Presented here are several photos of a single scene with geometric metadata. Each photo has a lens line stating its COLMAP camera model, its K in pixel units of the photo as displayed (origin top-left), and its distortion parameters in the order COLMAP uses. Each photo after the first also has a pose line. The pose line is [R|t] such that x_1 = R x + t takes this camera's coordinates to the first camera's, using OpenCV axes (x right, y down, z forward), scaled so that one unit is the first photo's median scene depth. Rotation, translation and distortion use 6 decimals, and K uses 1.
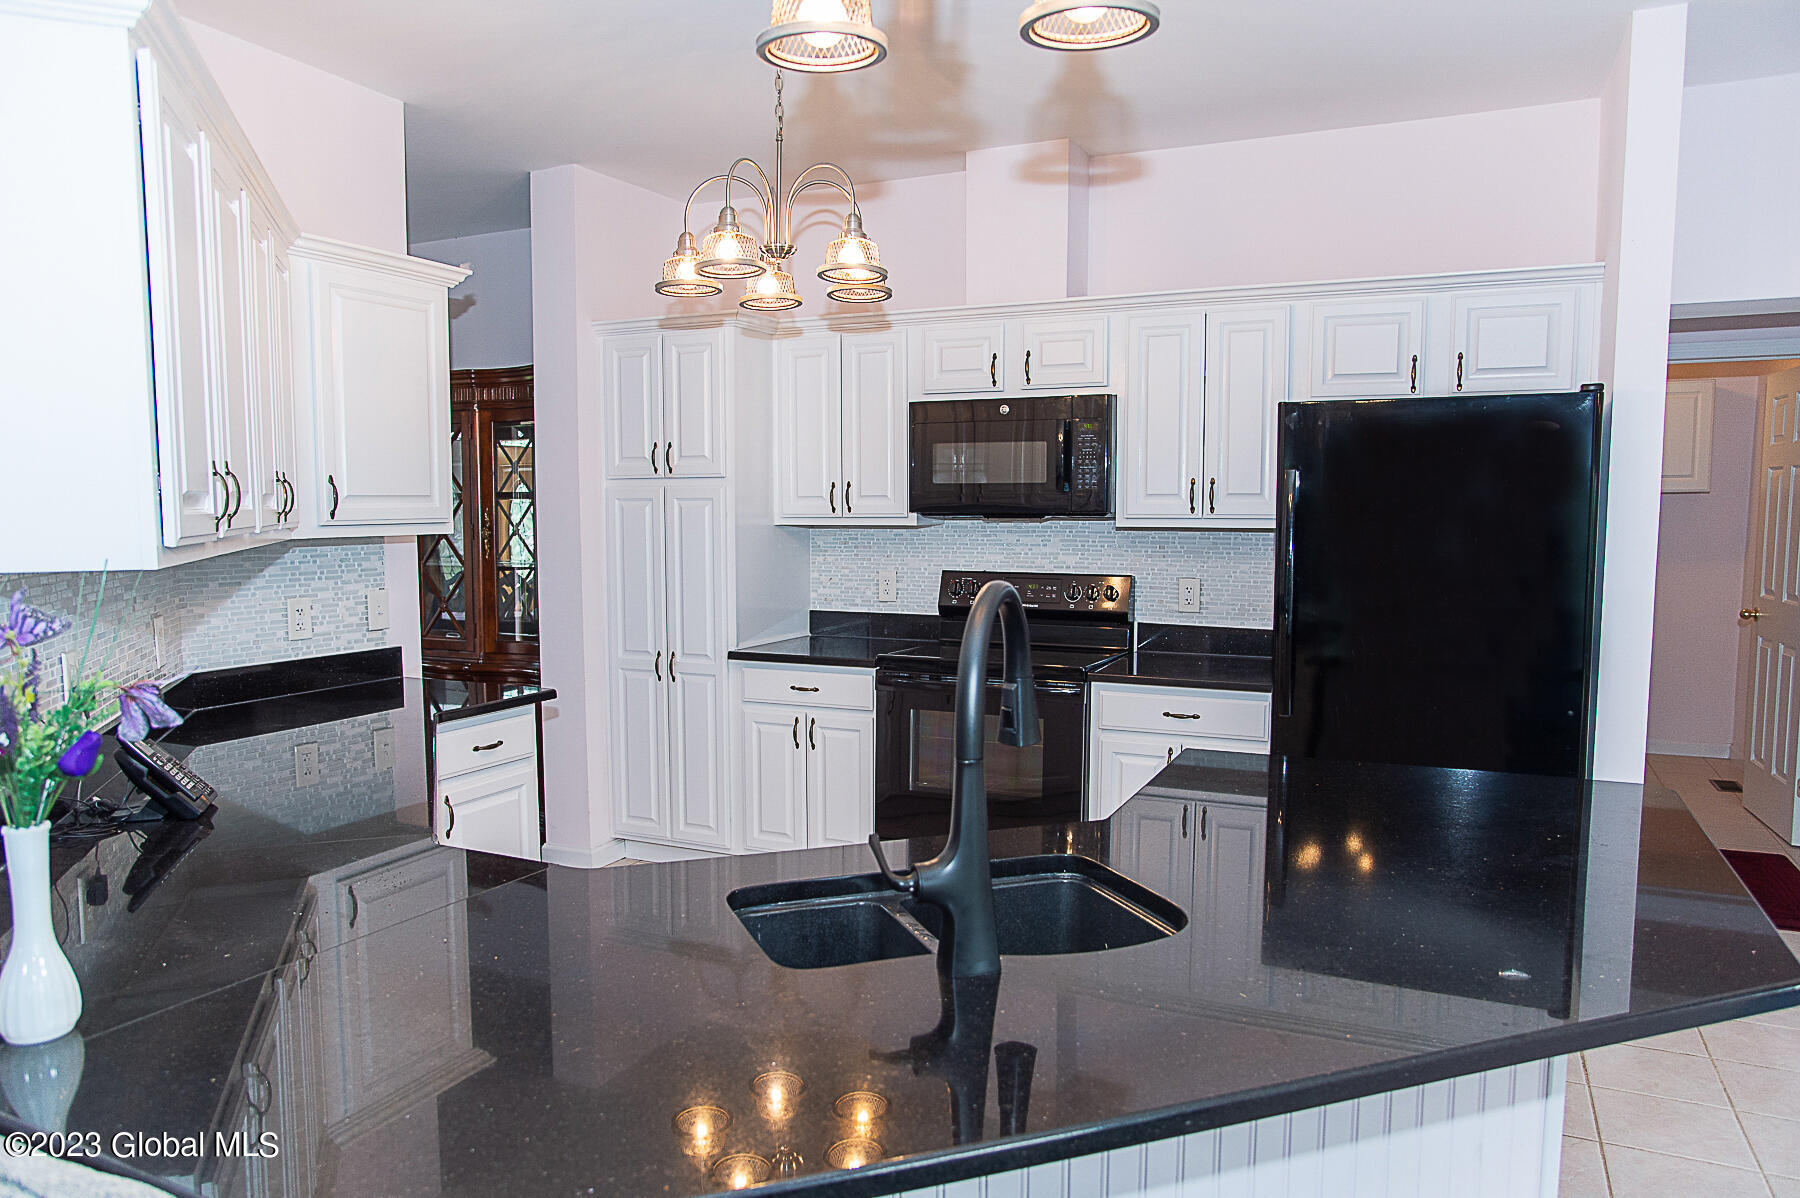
lens RADIAL K [[1257.6, 0, 885.3], [0, 1257.6, 618.9], [0, 0, 1]] dist [-0.079262, 0.072105]
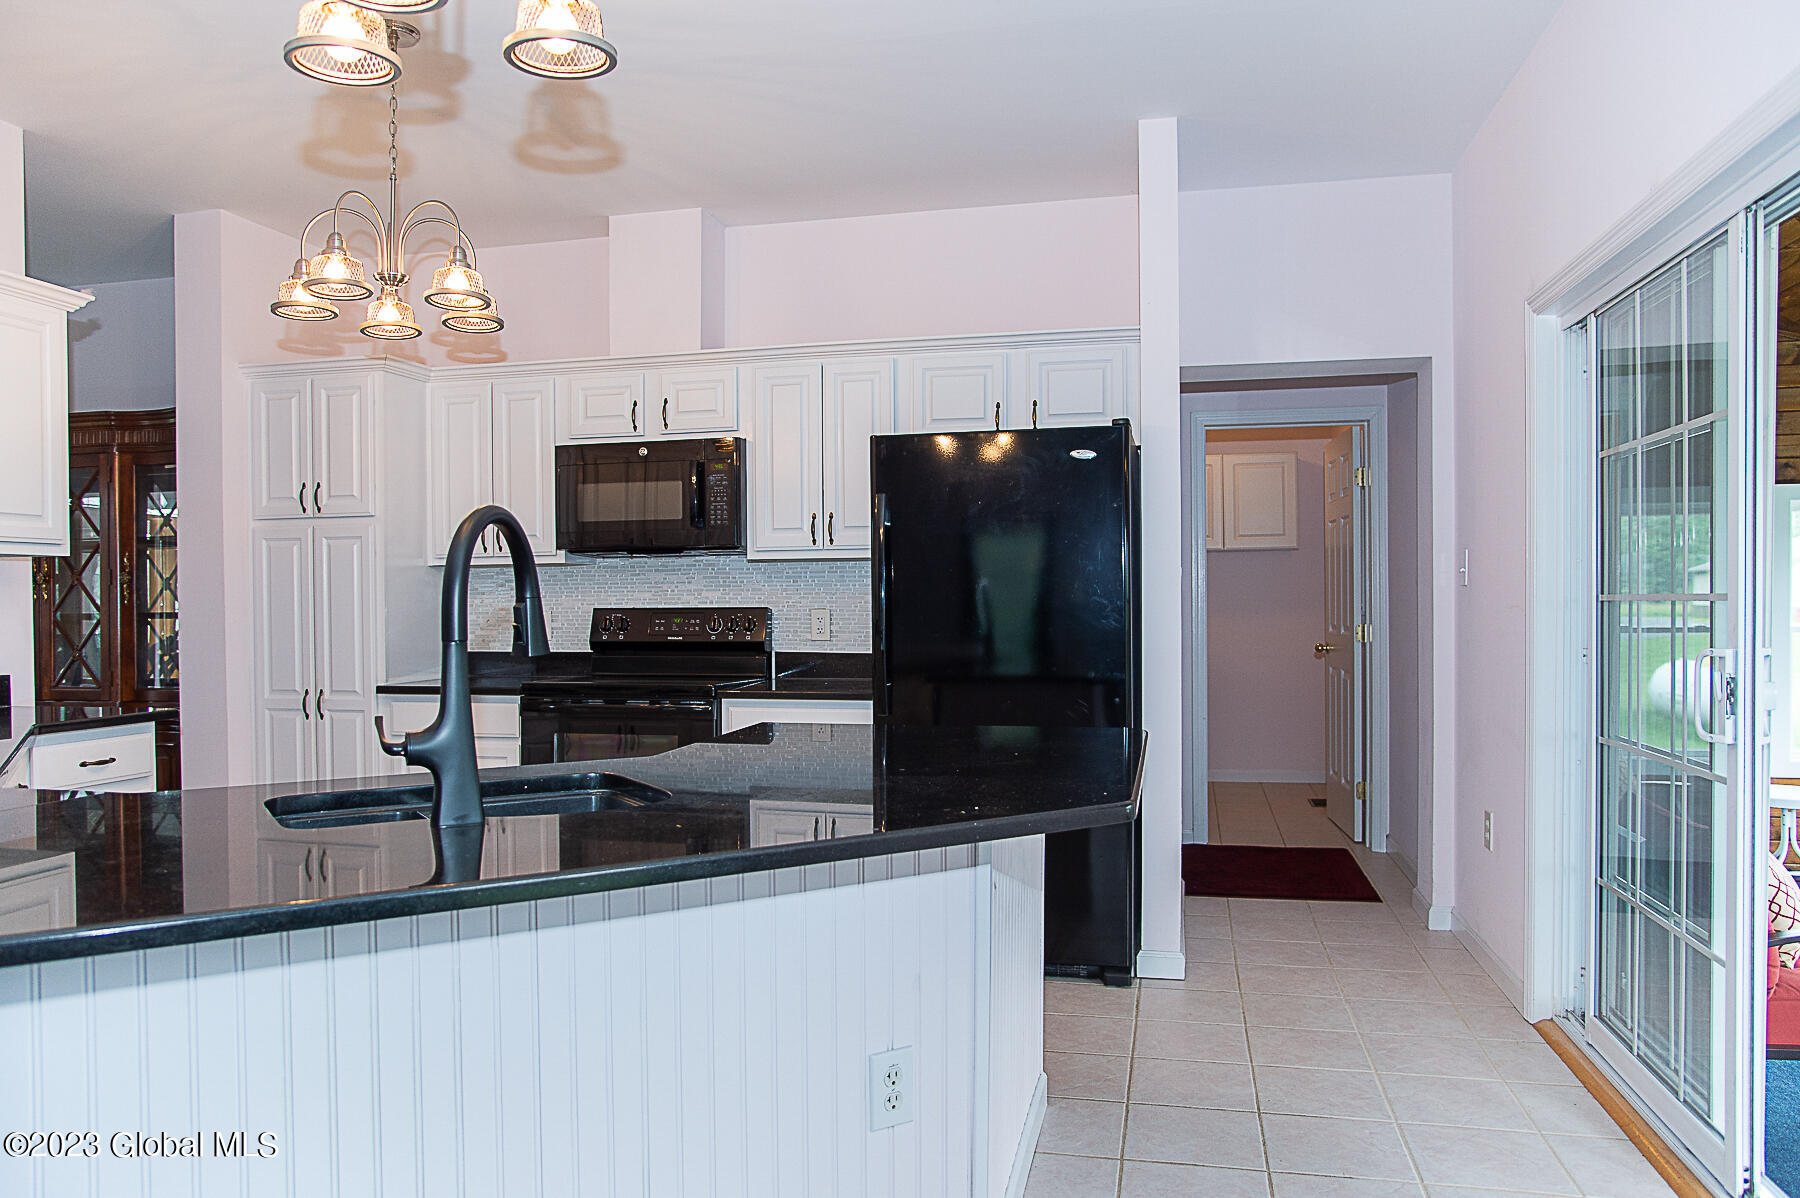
lens RADIAL K [[1257.6, 0, 885.3], [0, 1257.6, 618.9], [0, 0, 1]] dist [-0.079262, 0.072105]
pose [[0.977109, -0.007910, 0.212592, 0.068497], [0.023934, 0.997051, -0.072911, 0.058846], [-0.211388, 0.076330, 0.974417, -0.076739]]
